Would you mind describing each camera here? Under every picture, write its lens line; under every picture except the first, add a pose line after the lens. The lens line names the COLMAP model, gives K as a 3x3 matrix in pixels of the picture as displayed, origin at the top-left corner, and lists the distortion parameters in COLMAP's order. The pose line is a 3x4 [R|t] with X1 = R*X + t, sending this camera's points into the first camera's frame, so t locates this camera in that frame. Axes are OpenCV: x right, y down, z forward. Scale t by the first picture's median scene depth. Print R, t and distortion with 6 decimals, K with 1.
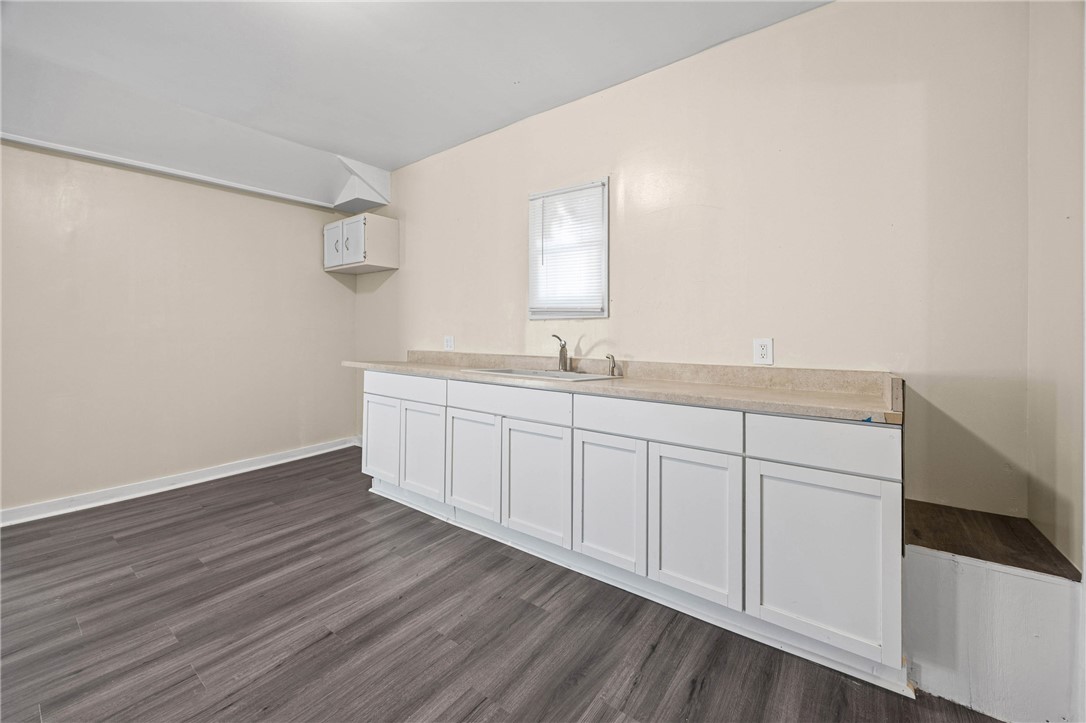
lens RADIAL K [[422.0, 0, 546.2], [0, 422.0, 337.2], [0, 0, 1]] dist [-0.001859, -0.000329]
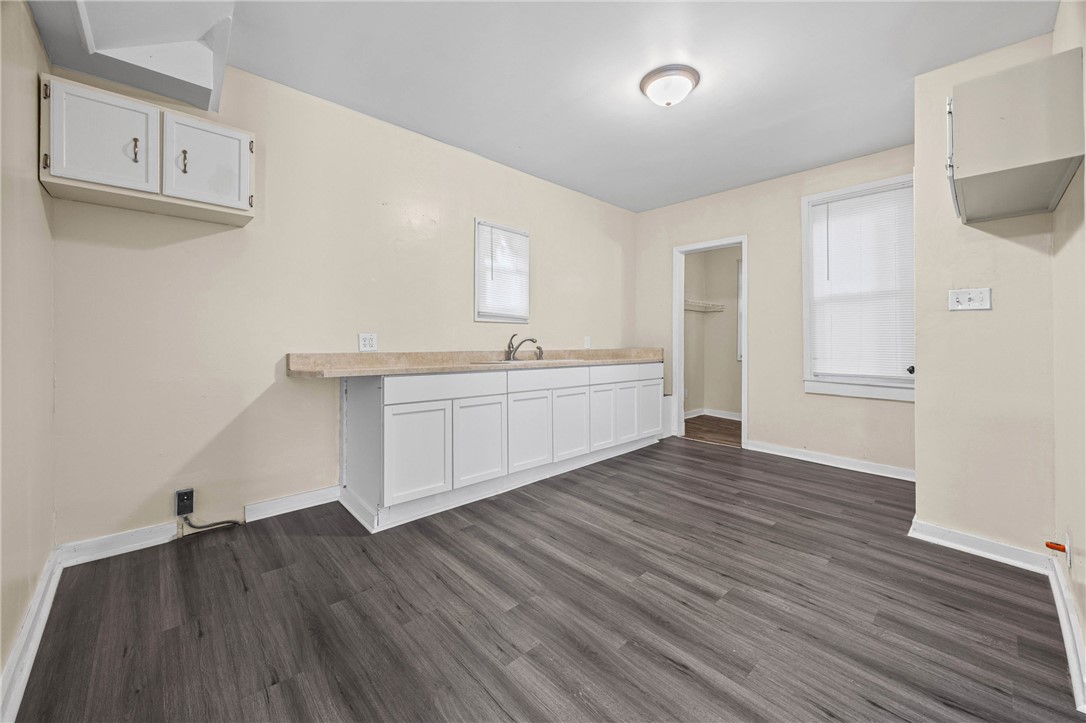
lens RADIAL K [[422.0, 0, 546.2], [0, 422.0, 337.2], [0, 0, 1]] dist [-0.001859, -0.000329]
pose [[0.174780, -0.002537, 0.984604, -1.533059], [-0.002864, 0.999991, 0.003085, 0.000146], [-0.984603, -0.003359, 0.174772, 0.751188]]
